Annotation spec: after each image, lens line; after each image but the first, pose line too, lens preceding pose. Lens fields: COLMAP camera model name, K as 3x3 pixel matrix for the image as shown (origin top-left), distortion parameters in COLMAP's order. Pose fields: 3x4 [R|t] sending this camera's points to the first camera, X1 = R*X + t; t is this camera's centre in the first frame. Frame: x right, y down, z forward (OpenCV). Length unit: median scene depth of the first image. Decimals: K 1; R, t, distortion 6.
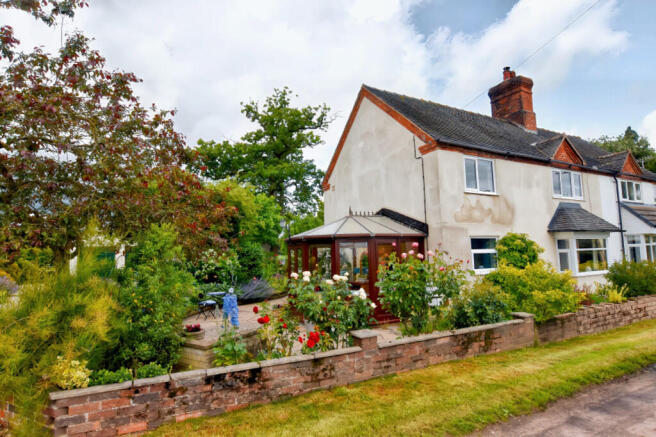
lens RADIAL K [[333.6, 0, 328.0], [0, 333.6, 218.5], [0, 0, 1]] dist [-0.001557, -0.000681]
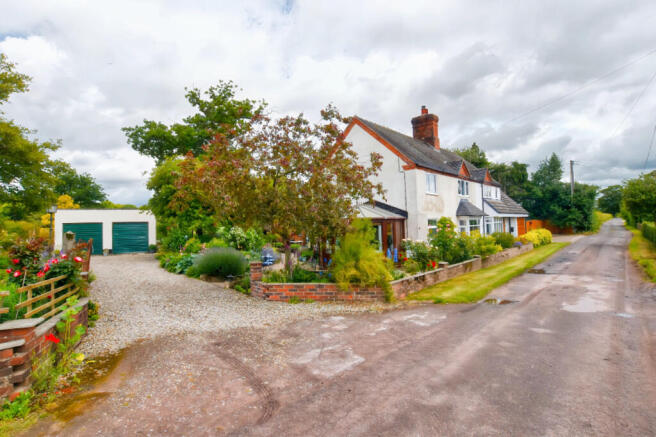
lens RADIAL K [[311.1, 0, 311.5], [0, 311.1, 209.4], [0, 0, 1]] dist [-0.001577, 0.000039]
pose [[0.948543, 0.013976, 0.316340, -0.530586], [-0.030000, 0.998498, 0.045839, -0.041739], [-0.315225, -0.052970, 0.947538, -0.286489]]
